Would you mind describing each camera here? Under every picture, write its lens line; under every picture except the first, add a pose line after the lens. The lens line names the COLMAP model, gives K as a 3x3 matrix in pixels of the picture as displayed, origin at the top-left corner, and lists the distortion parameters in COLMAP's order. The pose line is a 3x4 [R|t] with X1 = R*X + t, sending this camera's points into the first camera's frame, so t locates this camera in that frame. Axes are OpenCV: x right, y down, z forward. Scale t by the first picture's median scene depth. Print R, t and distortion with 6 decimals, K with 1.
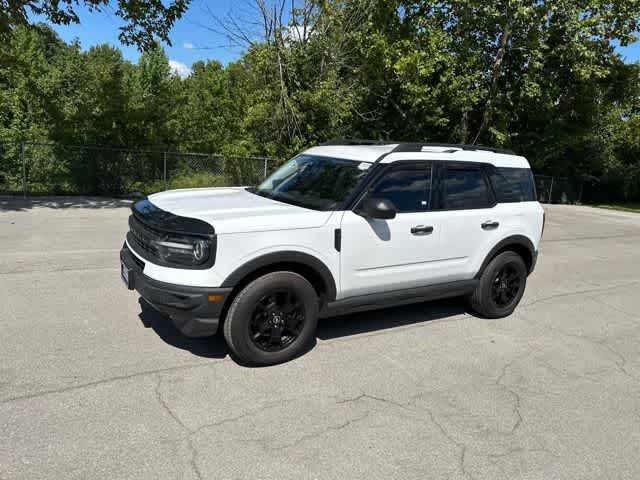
lens RADIAL K [[450.9, 0, 319.4], [0, 450.9, 237.0], [0, 0, 1]] dist [0.032235, -0.034807]
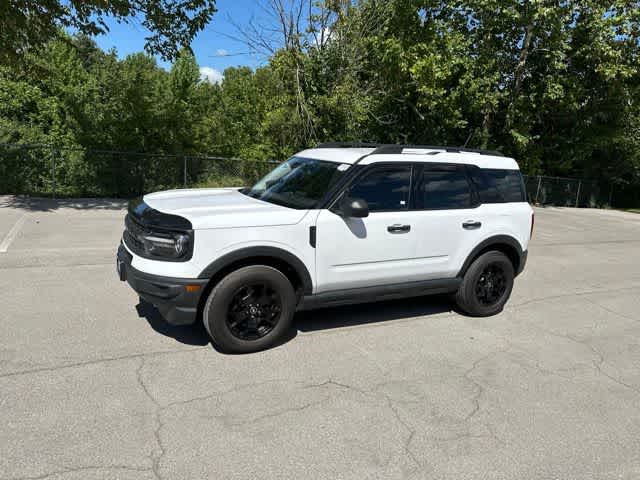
lens RADIAL K [[450.9, 0, 319.4], [0, 450.9, 237.0], [0, 0, 1]] dist [0.032235, -0.034807]
pose [[0.997878, 0.007067, -0.064724, 0.088765], [-0.007594, 0.999940, -0.007900, 0.010919], [0.064664, 0.008374, 0.997872, -0.041682]]
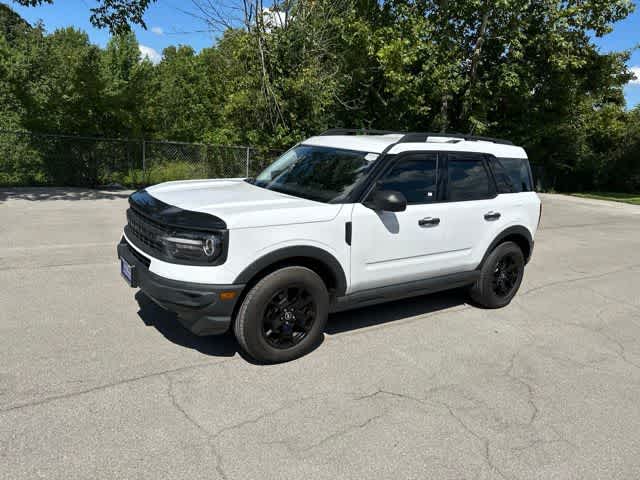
lens RADIAL K [[451.0, 0, 320.0], [0, 451.0, 240.0], [0, 0, 1]] dist [0.028812, -0.032496]
pose [[0.998412, -0.010325, 0.055370, -0.053345], [0.008621, 0.999484, 0.030933, -0.007014], [-0.055661, -0.030407, 0.997987, 0.020199]]
